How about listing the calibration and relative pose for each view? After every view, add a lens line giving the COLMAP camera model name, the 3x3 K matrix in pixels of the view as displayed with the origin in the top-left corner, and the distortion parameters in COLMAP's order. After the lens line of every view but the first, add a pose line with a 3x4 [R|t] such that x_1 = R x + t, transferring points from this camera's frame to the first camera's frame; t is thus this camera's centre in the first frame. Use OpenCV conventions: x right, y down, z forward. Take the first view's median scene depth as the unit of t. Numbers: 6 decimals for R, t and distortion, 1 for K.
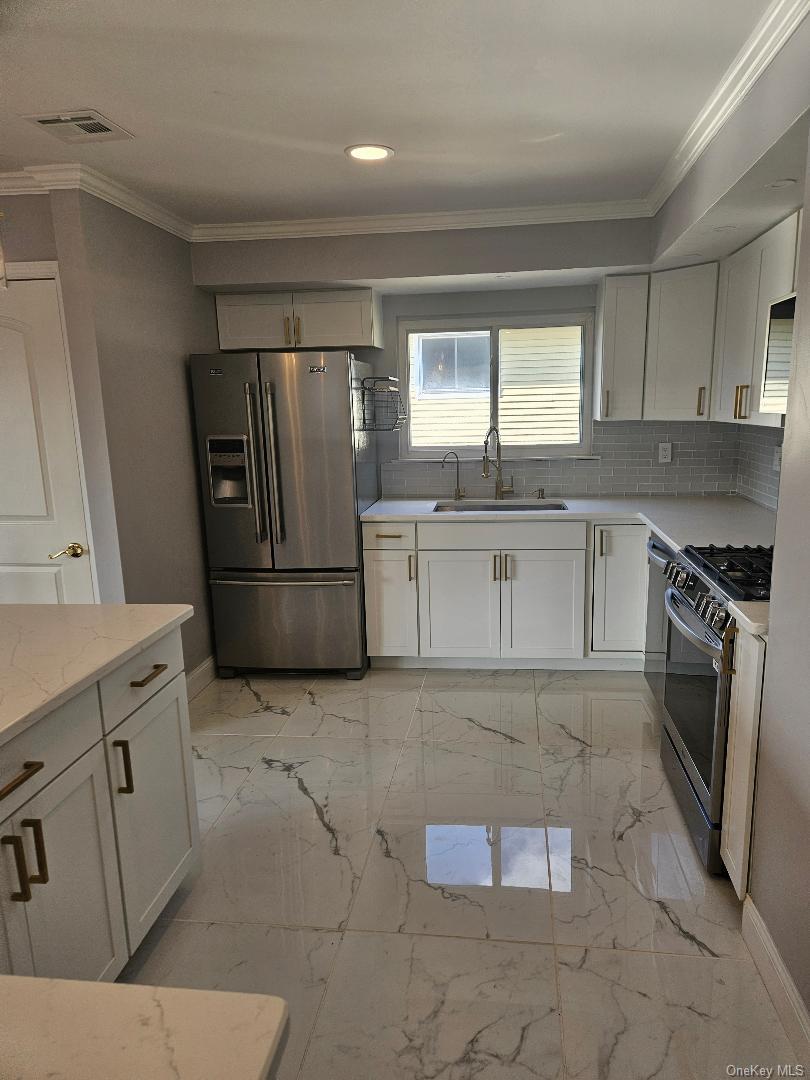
lens RADIAL K [[724.3, 0, 416.1], [0, 724.3, 550.1], [0, 0, 1]] dist [0.072431, -0.052542]
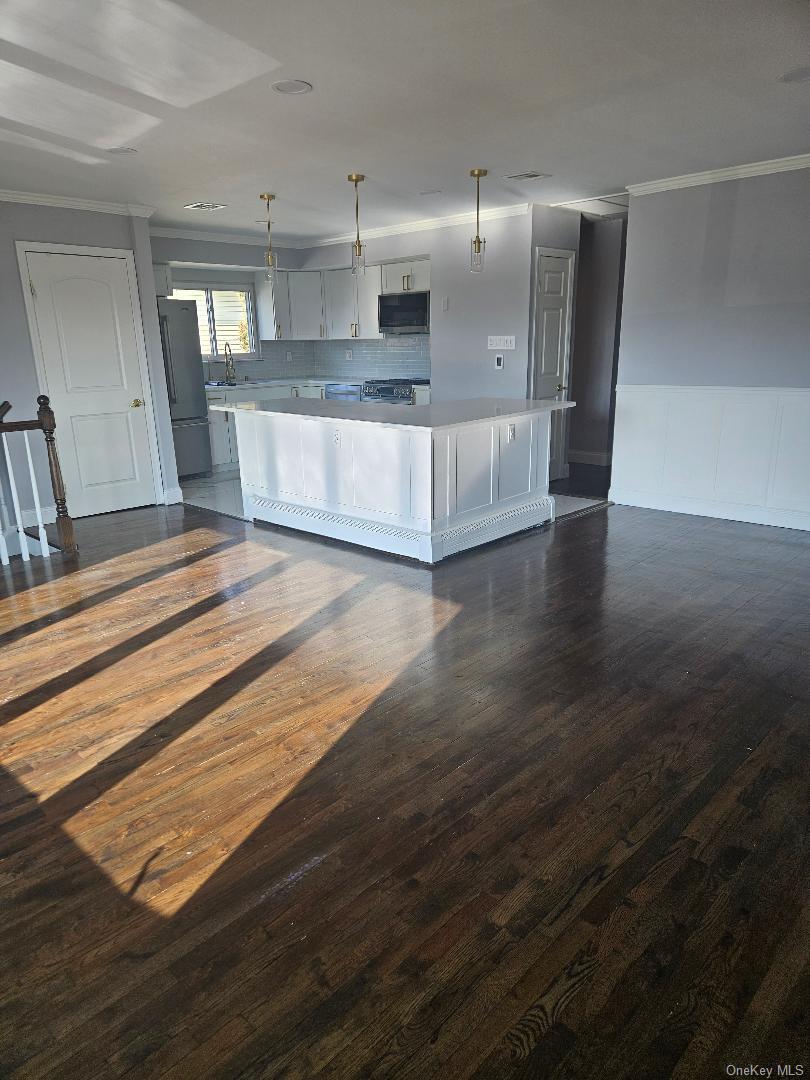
lens RADIAL K [[724.3, 0, 414.1], [0, 724.3, 555.3], [0, 0, 1]] dist [0.072431, -0.052542]
pose [[0.583641, -0.224451, 0.780375, -1.389623], [0.169574, 0.973540, 0.153184, 0.185462], [-0.794108, 0.042927, 0.606258, -0.611807]]
